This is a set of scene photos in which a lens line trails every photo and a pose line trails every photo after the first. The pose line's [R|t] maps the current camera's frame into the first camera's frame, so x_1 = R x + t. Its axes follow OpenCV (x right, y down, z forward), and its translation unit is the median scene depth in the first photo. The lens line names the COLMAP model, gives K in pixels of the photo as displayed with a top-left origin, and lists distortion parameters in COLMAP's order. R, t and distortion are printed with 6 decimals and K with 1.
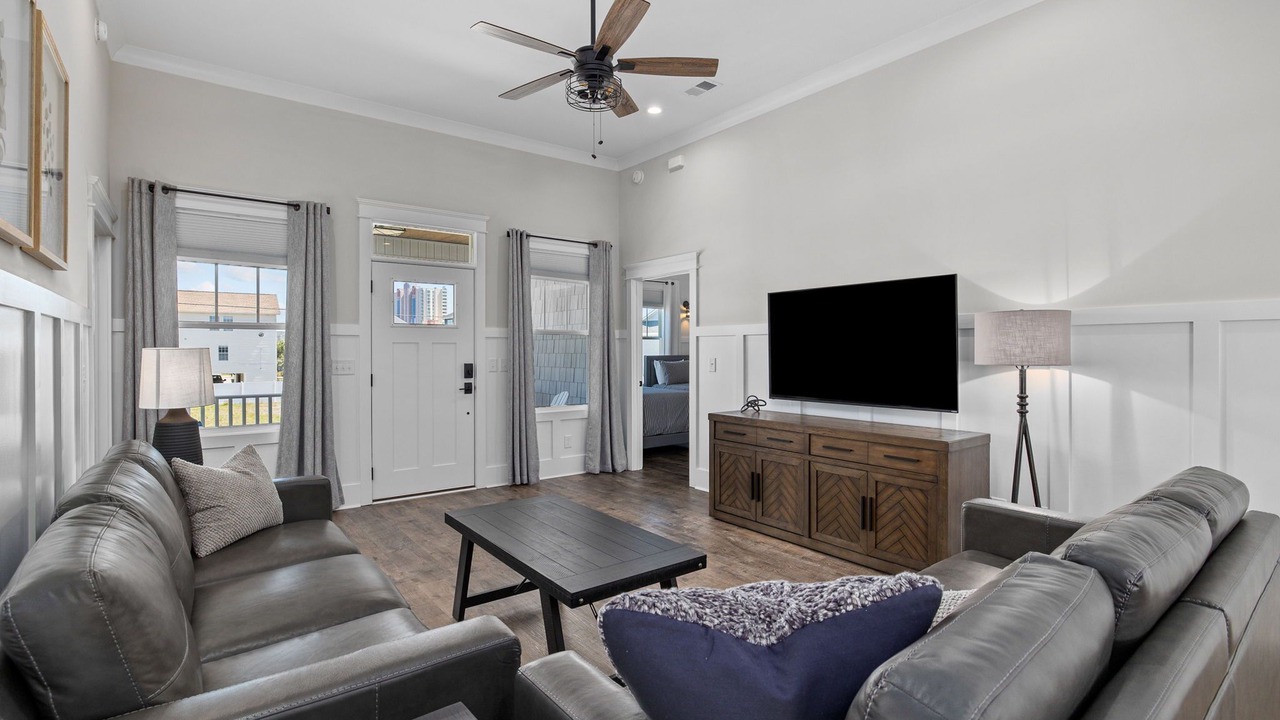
lens RADIAL K [[588.1, 0, 648.2], [0, 588.1, 349.9], [0, 0, 1]] dist [-0.005078, 0.001090]
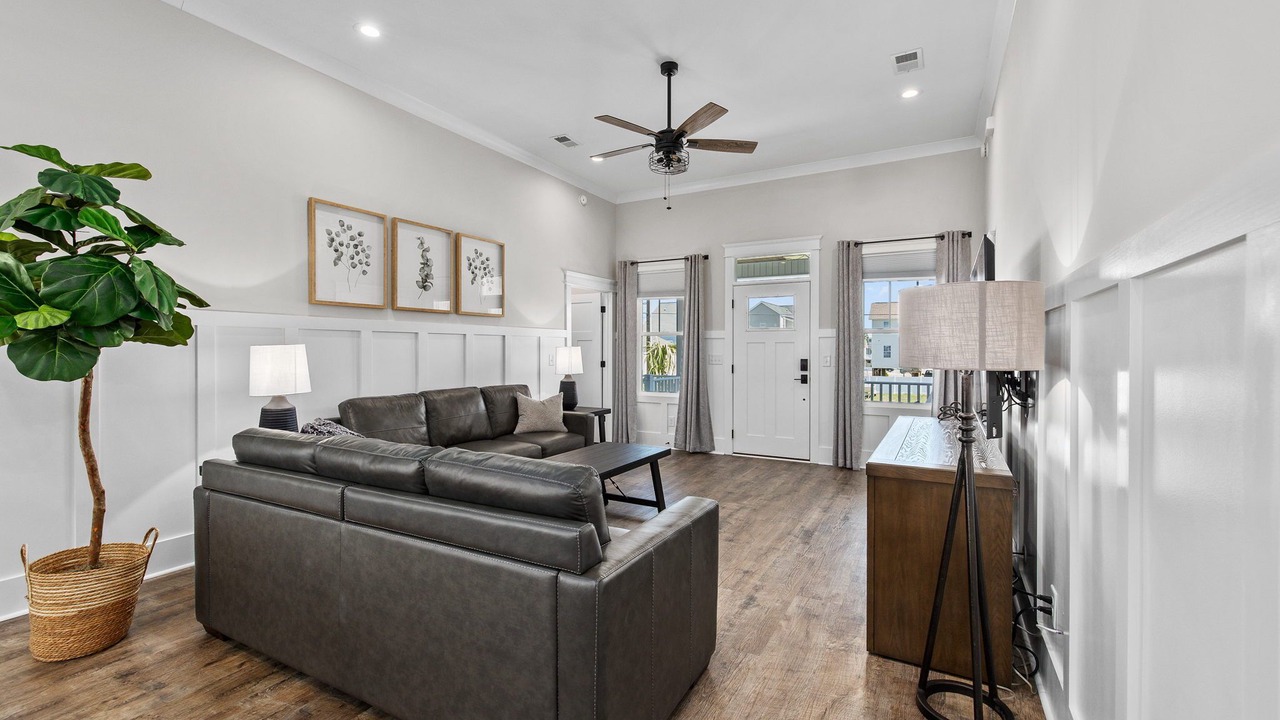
lens RADIAL K [[548.8, 0, 651.7], [0, 548.8, 350.0], [0, 0, 1]] dist [0.002796, -0.000086]
pose [[0.404059, 0.001963, -0.914731, 0.685298], [-0.000493, 0.999998, 0.001928, 0.002509], [0.914733, -0.000328, 0.404059, 0.277769]]
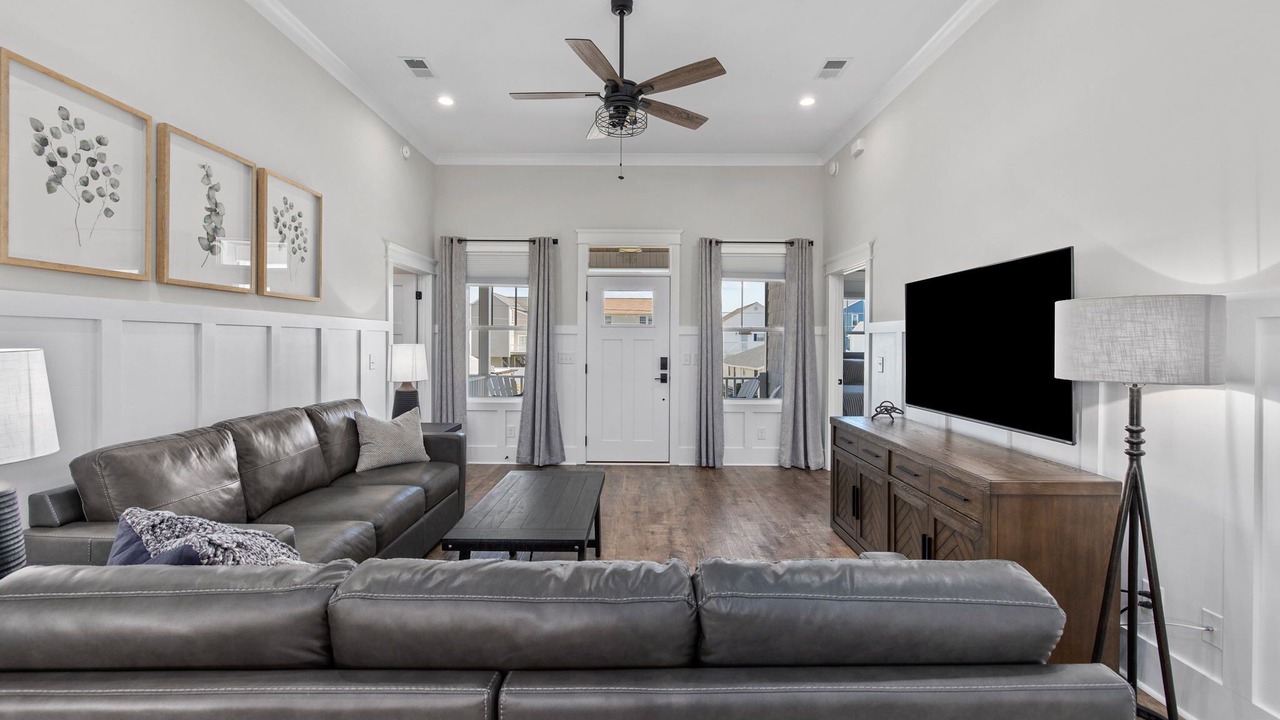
lens RADIAL K [[548.8, 0, 648.9], [0, 548.8, 343.1], [0, 0, 1]] dist [0.002796, -0.000086]
pose [[0.794650, 0.007005, -0.607027, 0.375847], [-0.006157, 0.999975, 0.003479, -0.009682], [0.607036, 0.000973, 0.794674, 0.123812]]
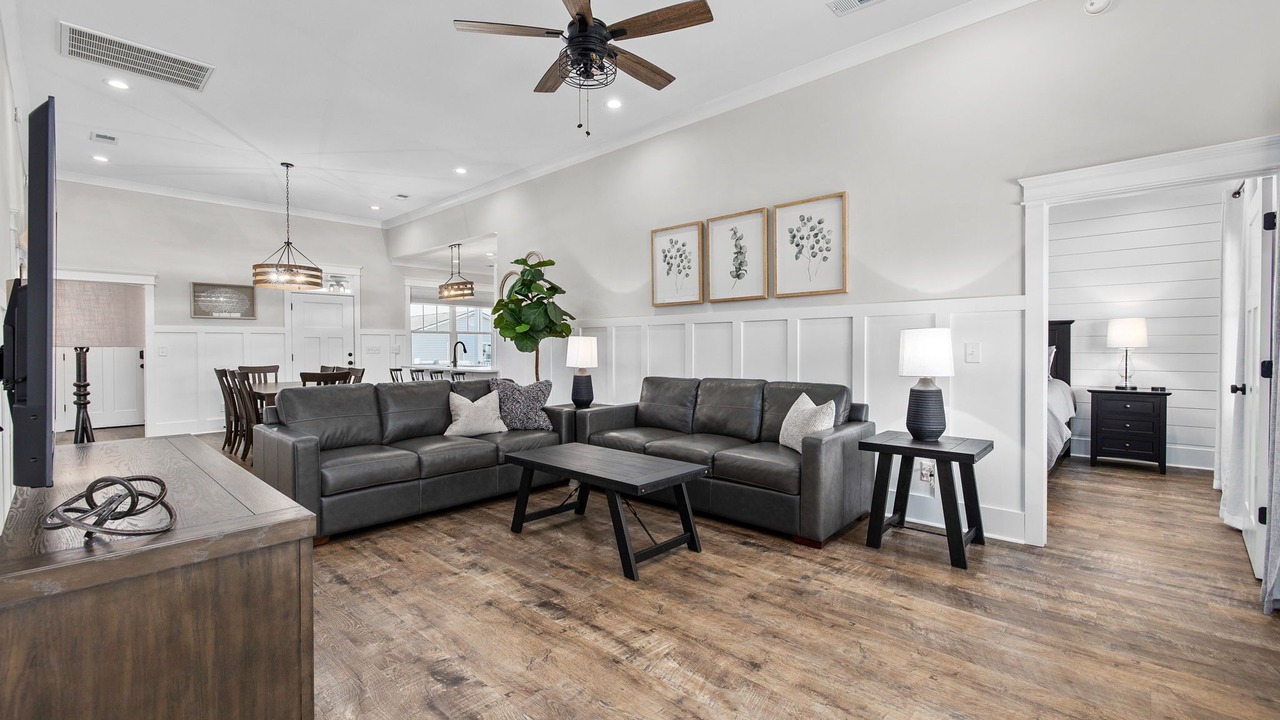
lens RADIAL K [[548.8, 0, 636.5], [0, 548.8, 363.0], [0, 0, 1]] dist [0.002796, -0.000086]
pose [[-0.989663, 0.007479, -0.143220, -0.023578], [0.003317, 0.999566, 0.029278, 0.018566], [0.143377, 0.028501, -0.989258, 1.216995]]
